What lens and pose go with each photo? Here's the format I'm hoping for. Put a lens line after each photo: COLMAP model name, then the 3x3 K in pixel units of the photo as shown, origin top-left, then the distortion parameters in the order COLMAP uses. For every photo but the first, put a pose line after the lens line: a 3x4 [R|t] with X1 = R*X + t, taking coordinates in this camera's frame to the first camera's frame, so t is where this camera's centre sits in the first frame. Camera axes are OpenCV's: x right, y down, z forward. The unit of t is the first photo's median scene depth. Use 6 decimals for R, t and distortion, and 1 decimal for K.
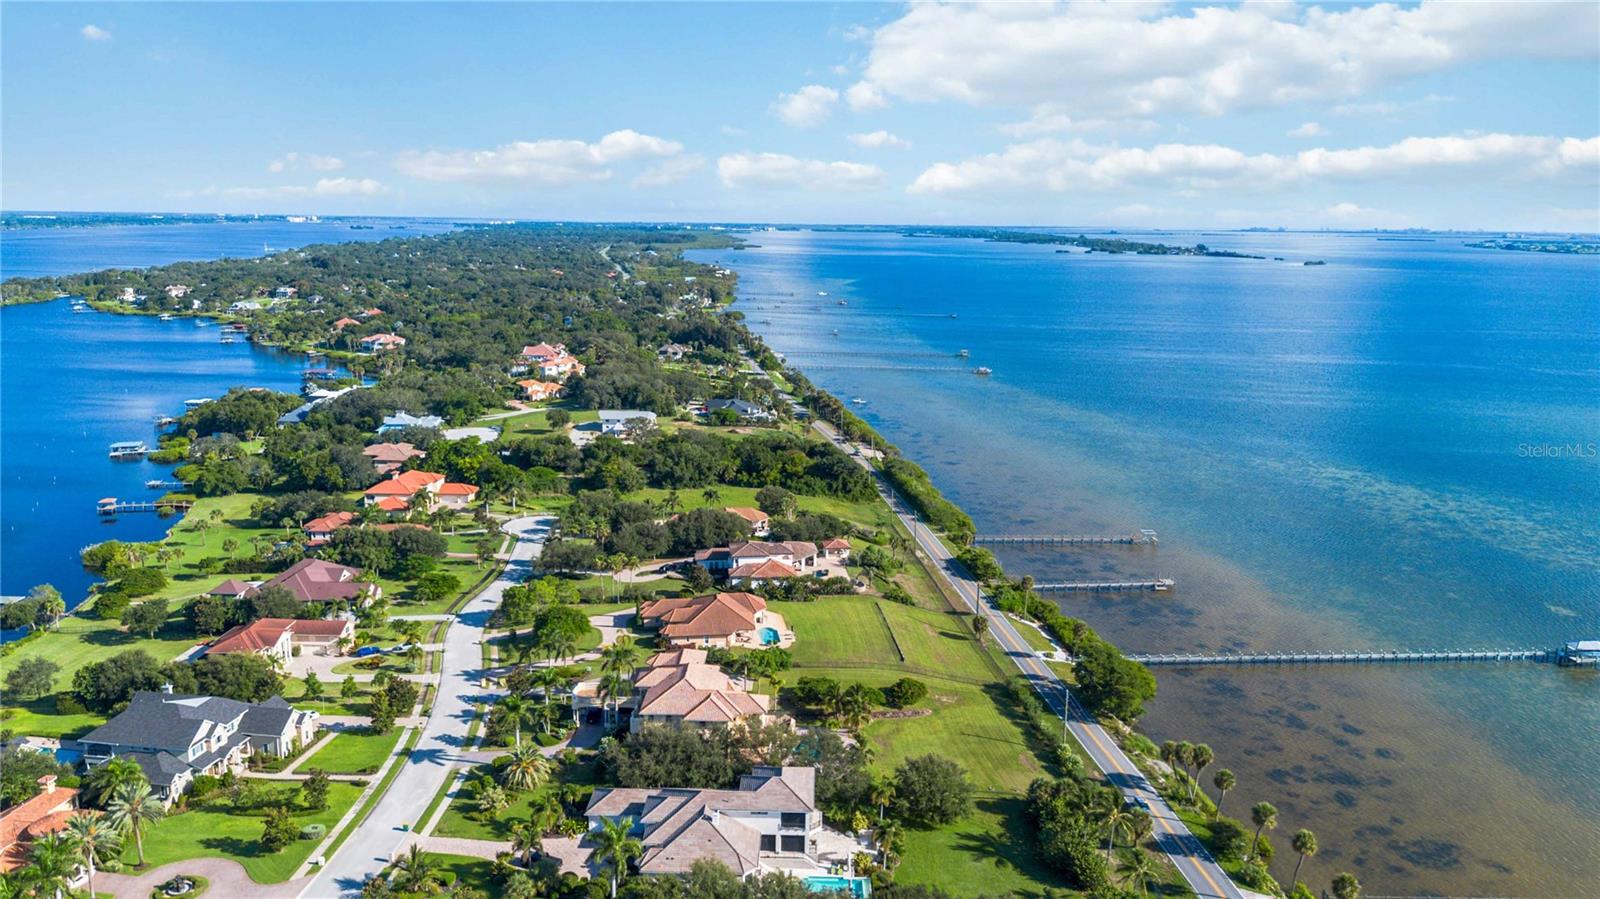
lens RADIAL K [[1136.5, 0, 800.0], [0, 1136.5, 449.5], [0, 0, 1]] dist [0.071715, -0.079923]
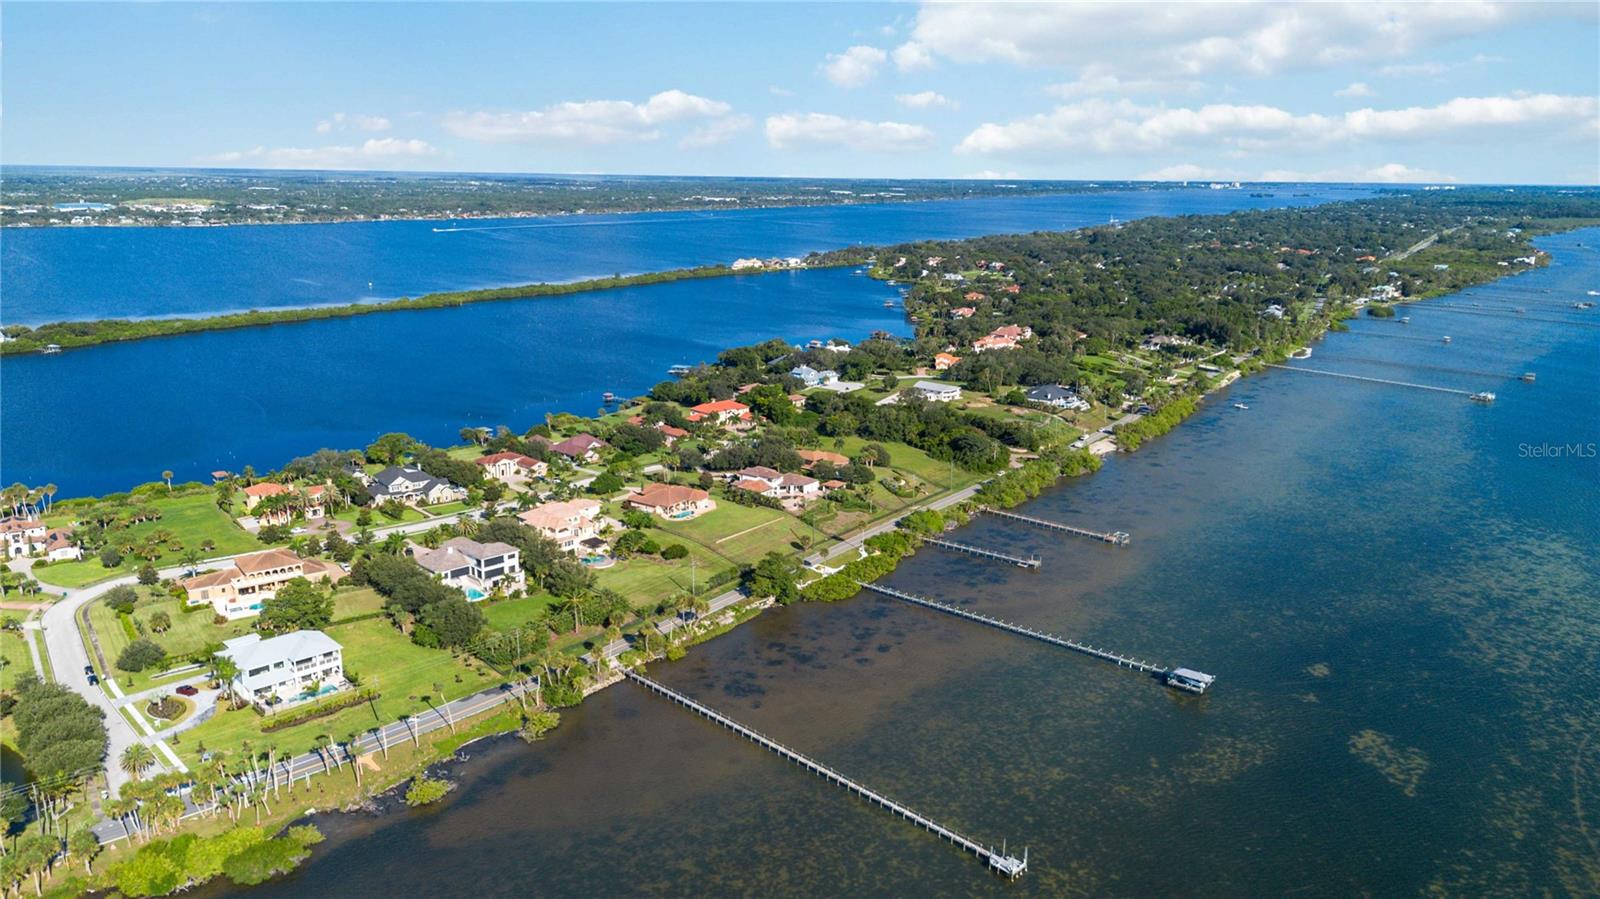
lens RADIAL K [[1136.5, 0, 800.0], [0, 1136.5, 449.5], [0, 0, 1]] dist [0.071715, -0.079923]
pose [[0.716362, 0.160890, -0.678925, 1.342037], [-0.140127, 0.986400, 0.085902, -0.105274], [0.683513, 0.033599, 0.729165, -0.099919]]
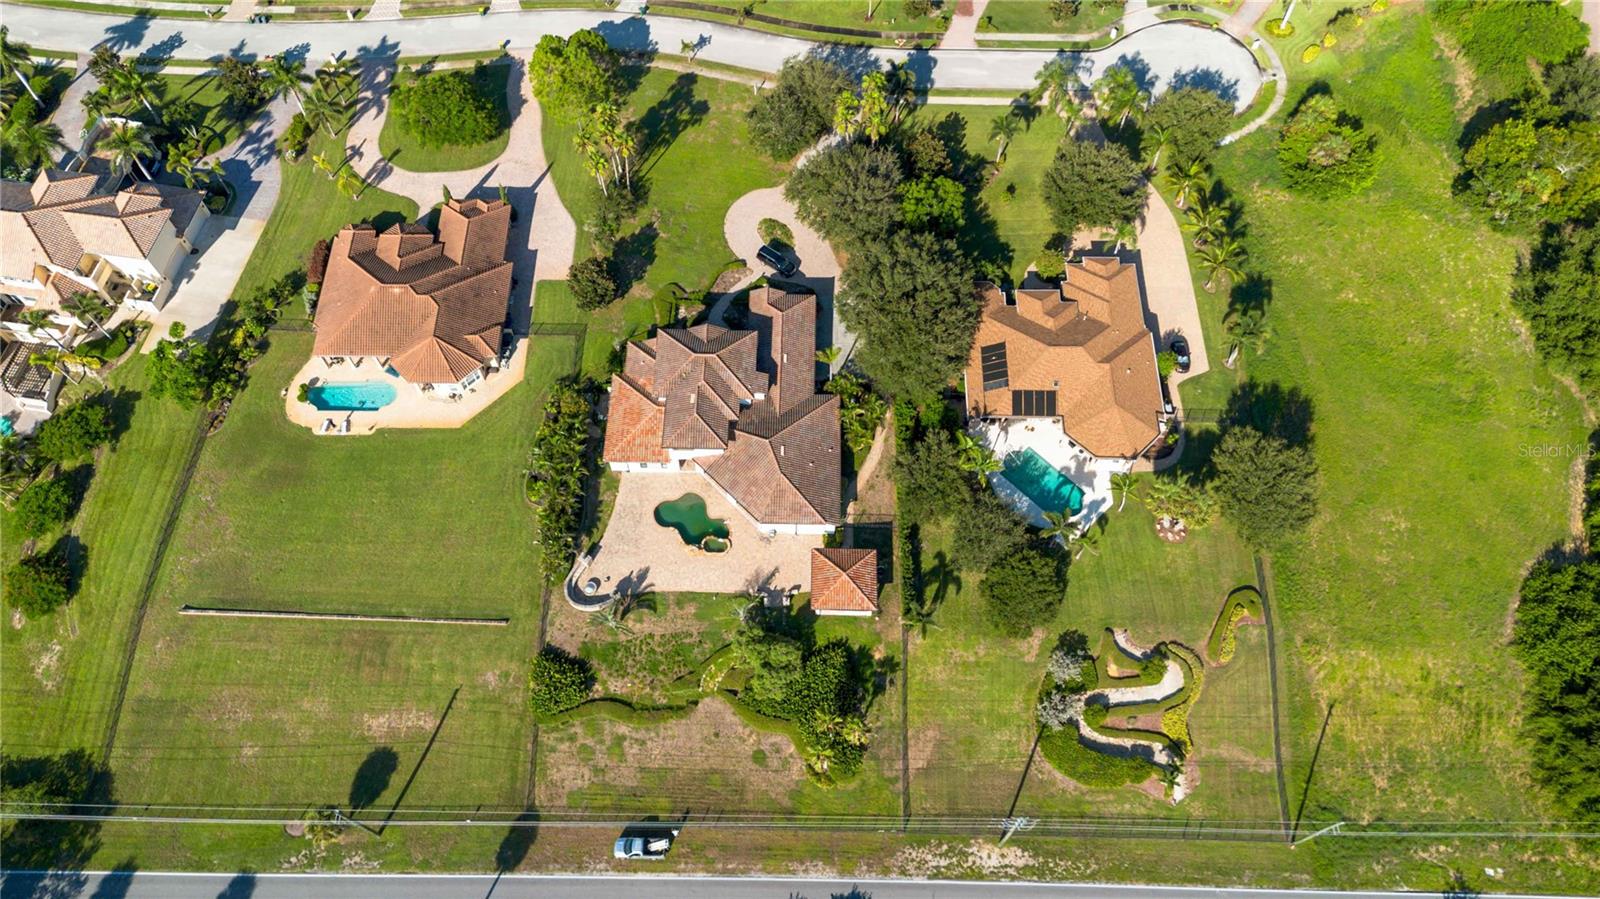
lens RADIAL K [[1175.6, 0, 800.9], [0, 1175.6, 439.6], [0, 0, 1]] dist [0.079668, -0.094572]
pose [[-0.141072, 0.854679, -0.499623, 0.278110], [-0.206016, 0.468278, 0.859228, -0.412604], [0.968327, 0.224143, 0.110017, 1.294173]]
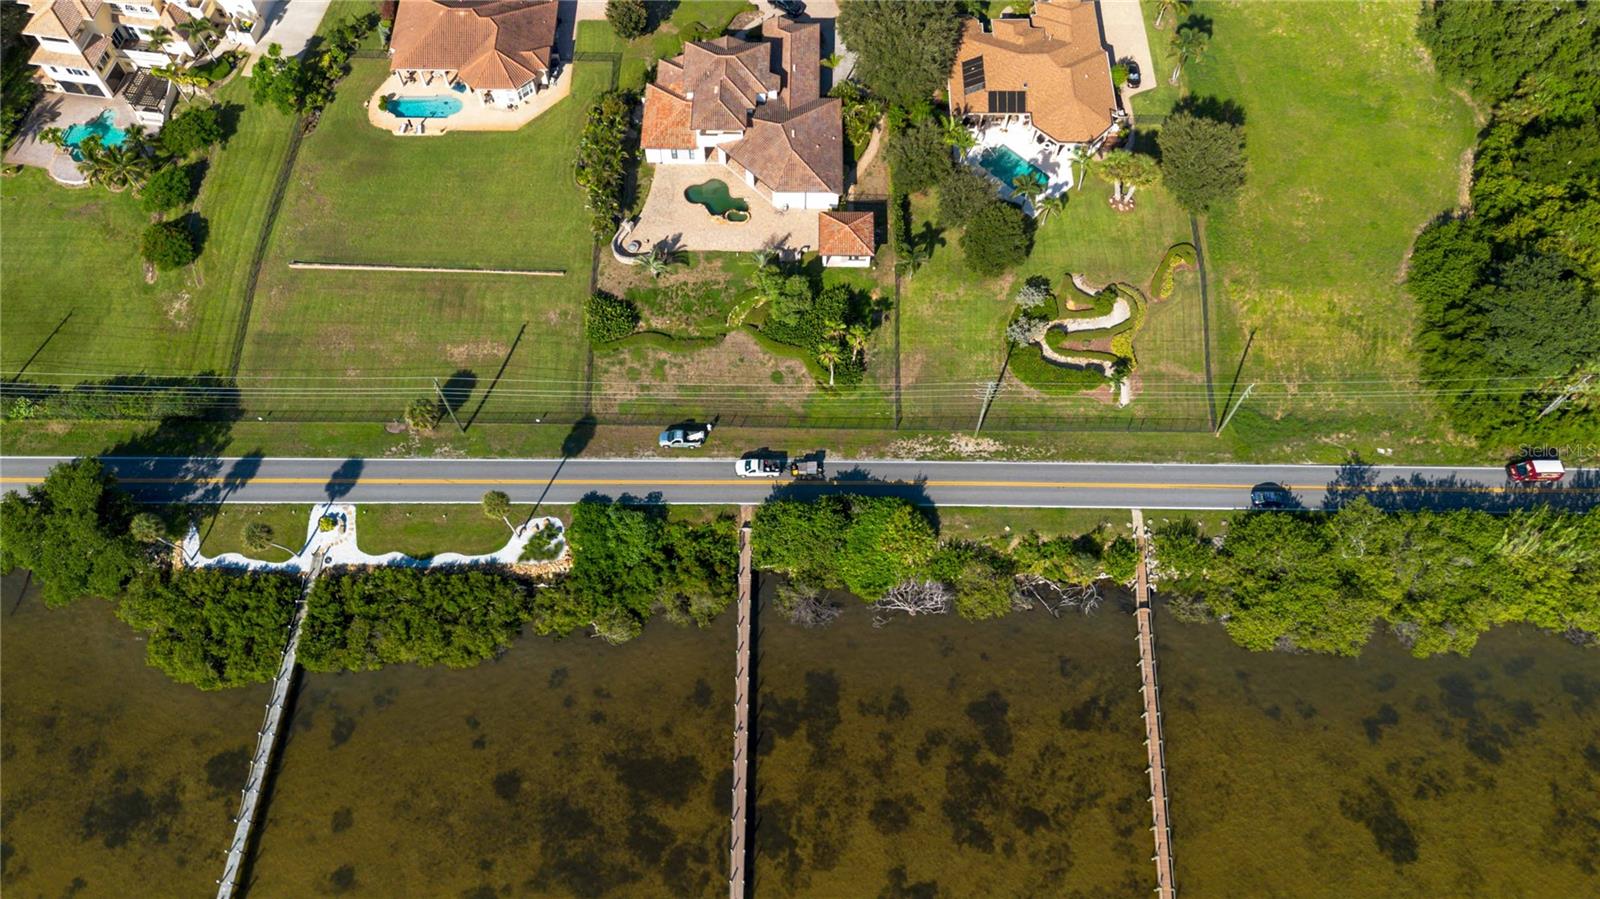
lens RADIAL K [[1158.5, 0, 800.0], [0, 1158.5, 449.5], [0, 0, 1]] dist [0.079855, -0.092237]
pose [[-0.131944, 0.860980, -0.491227, 0.493744], [-0.205494, 0.461037, 0.863260, -0.411543], [0.969723, 0.214846, 0.116095, 1.315778]]
